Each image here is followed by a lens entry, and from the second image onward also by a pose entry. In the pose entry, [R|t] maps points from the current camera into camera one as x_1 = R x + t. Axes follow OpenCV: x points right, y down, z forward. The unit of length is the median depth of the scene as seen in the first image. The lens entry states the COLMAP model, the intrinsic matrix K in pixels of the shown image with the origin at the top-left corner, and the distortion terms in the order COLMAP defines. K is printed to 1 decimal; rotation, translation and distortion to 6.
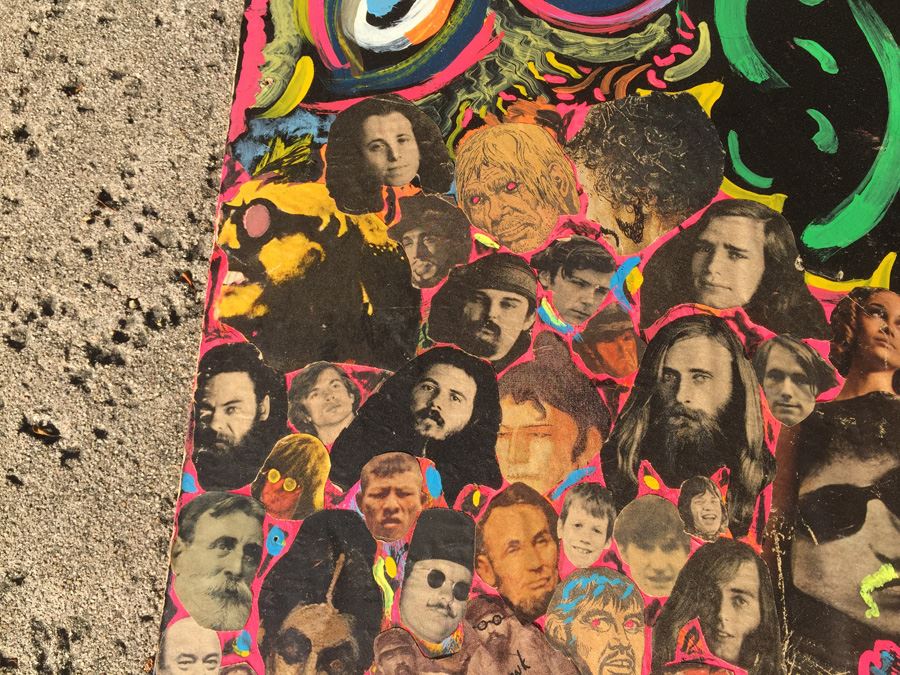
lens RADIAL K [[755.3, 0, 444.1], [0, 755.3, 342.1], [0, 0, 1]] dist [0.080875, -0.127401]
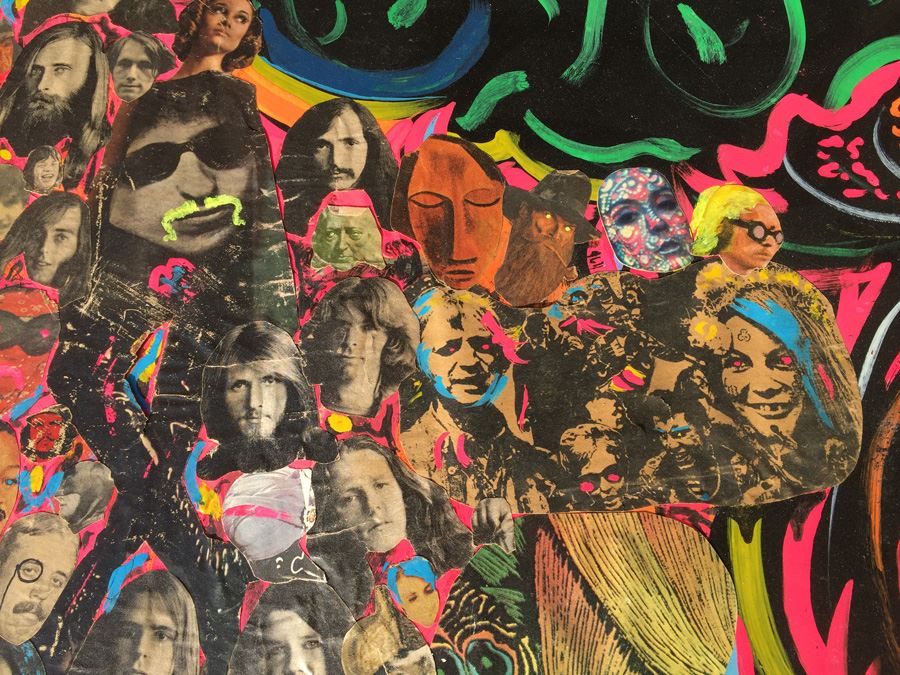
lens RADIAL K [[797.6, 0, 441.1], [0, 797.6, 343.1], [0, 0, 1]] dist [0.073636, -0.128078]
pose [[0.996802, -0.063227, 0.048863, 0.811501], [0.063425, 0.997983, -0.002512, 0.489543], [-0.048606, 0.005603, 0.998802, -0.228697]]
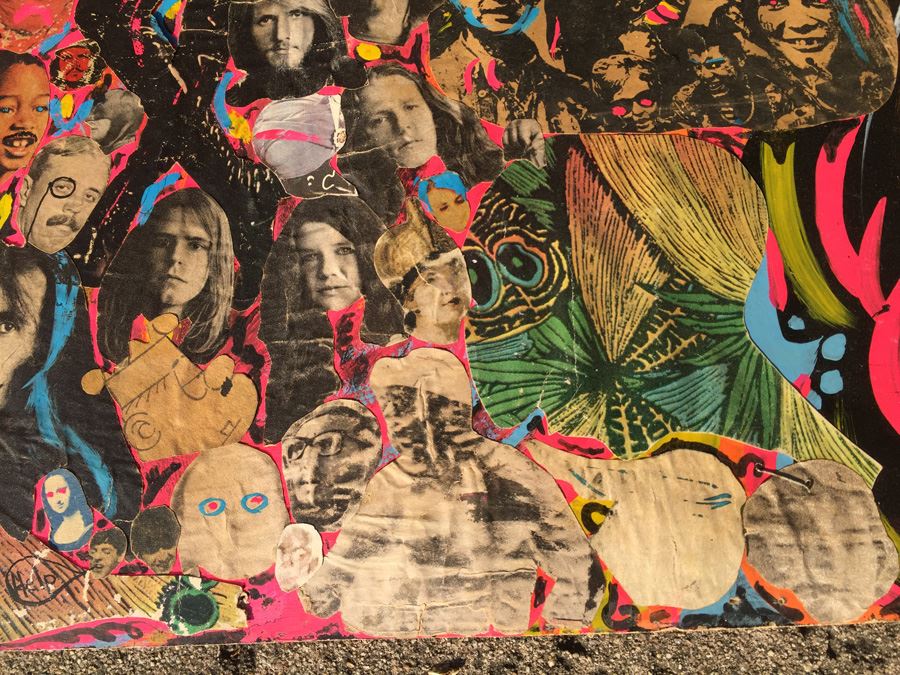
lens RADIAL K [[755.3, 0, 446.6], [0, 755.3, 333.7], [0, 0, 1]] dist [0.080875, -0.127401]
pose [[0.997321, -0.066072, 0.031373, 0.770468], [0.063872, 0.995734, 0.066584, 0.877217], [-0.035639, -0.064402, 0.997287, -0.185931]]
